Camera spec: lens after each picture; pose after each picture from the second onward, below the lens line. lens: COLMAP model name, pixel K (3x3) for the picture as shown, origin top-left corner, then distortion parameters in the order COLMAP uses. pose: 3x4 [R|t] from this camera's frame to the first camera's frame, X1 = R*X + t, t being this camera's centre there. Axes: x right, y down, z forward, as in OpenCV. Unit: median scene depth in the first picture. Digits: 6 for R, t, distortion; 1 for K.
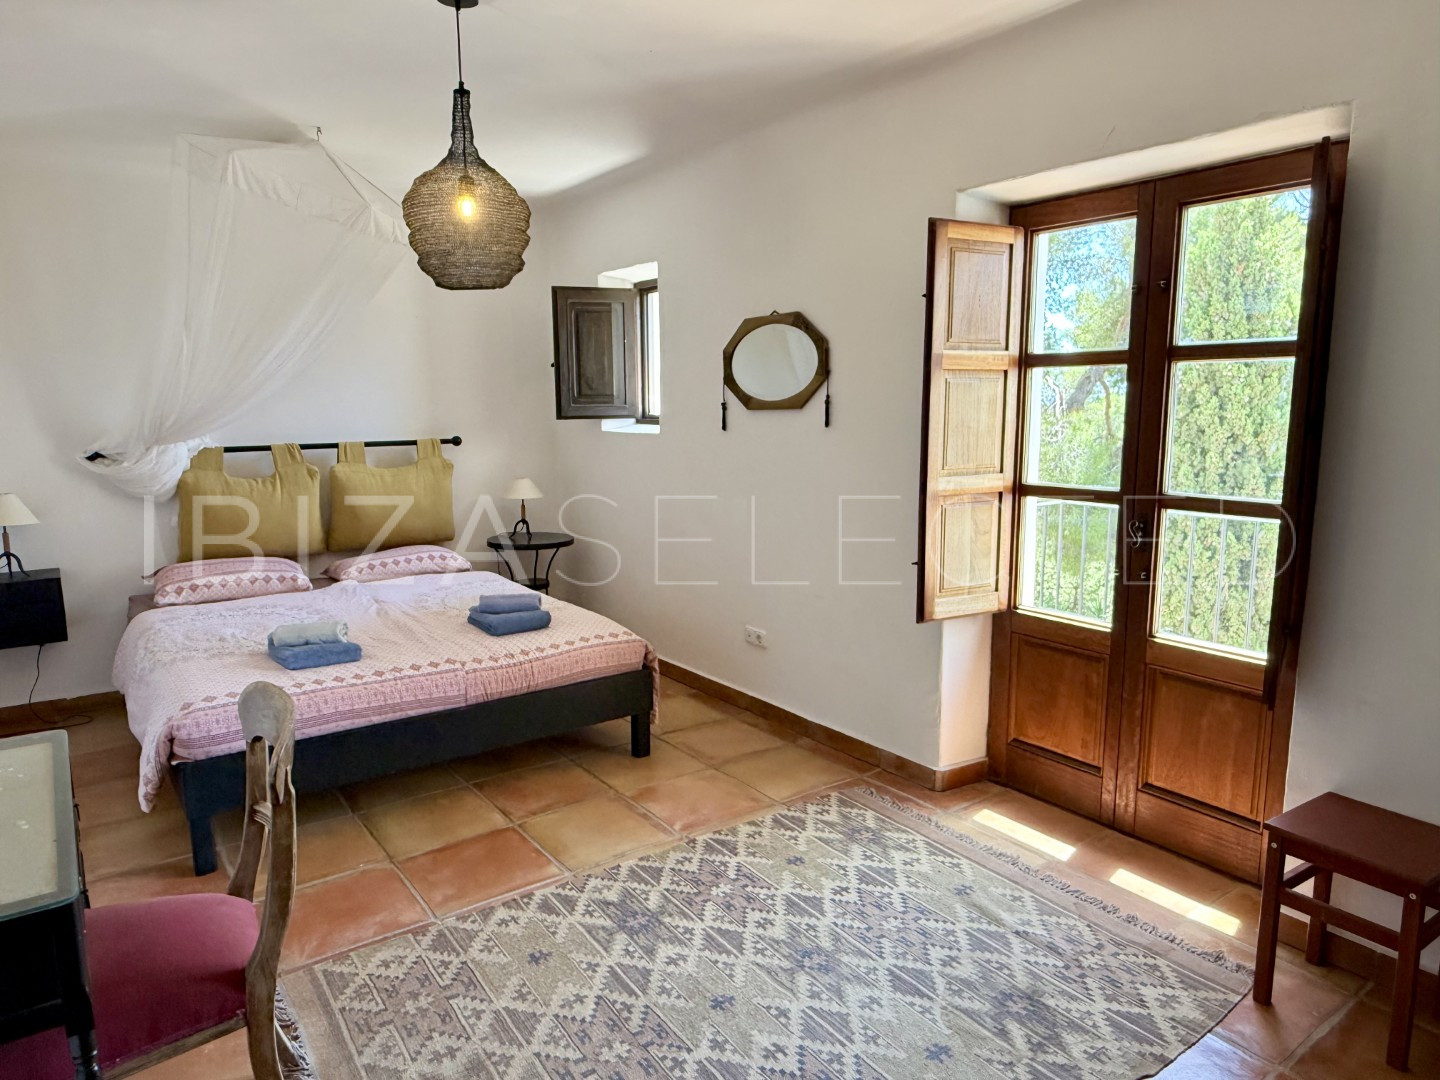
lens RADIAL K [[938.9, 0, 715.5], [0, 938.9, 544.0], [0, 0, 1]] dist [-0.001213, -0.001871]
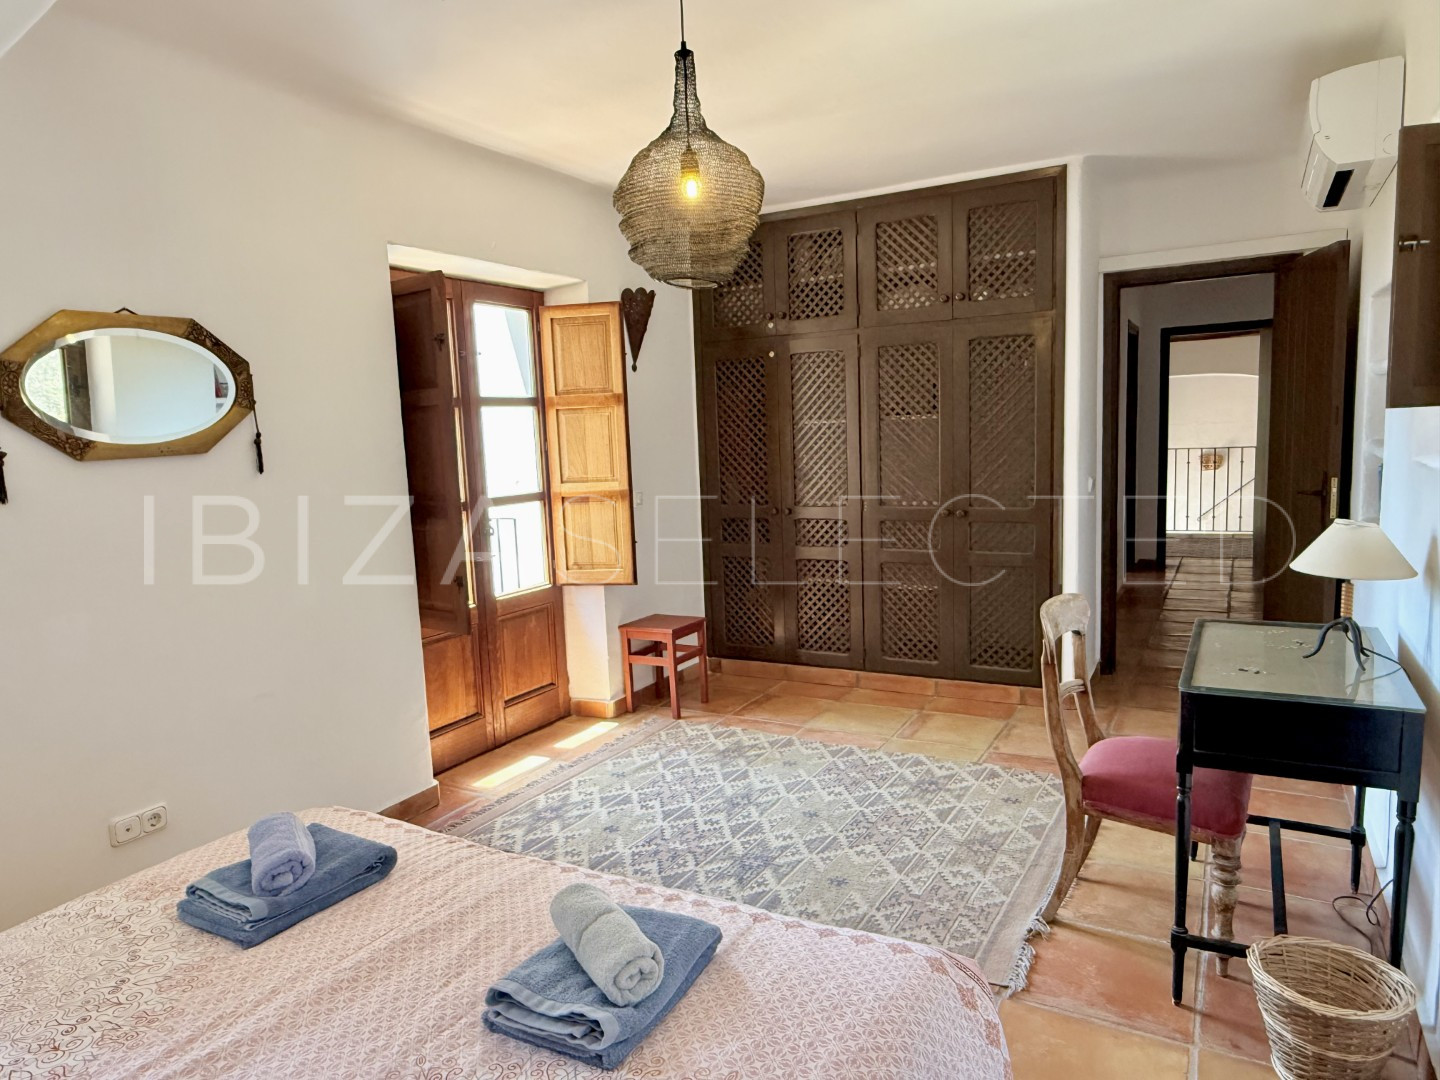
lens RADIAL K [[938.9, 0, 717.2], [0, 938.9, 540.0], [0, 0, 1]] dist [-0.001213, -0.001871]
pose [[-0.426867, -0.081283, 0.900654, -1.025784], [0.184839, 0.967083, 0.174883, -0.186139], [-0.885223, 0.241128, -0.397791, 1.336606]]
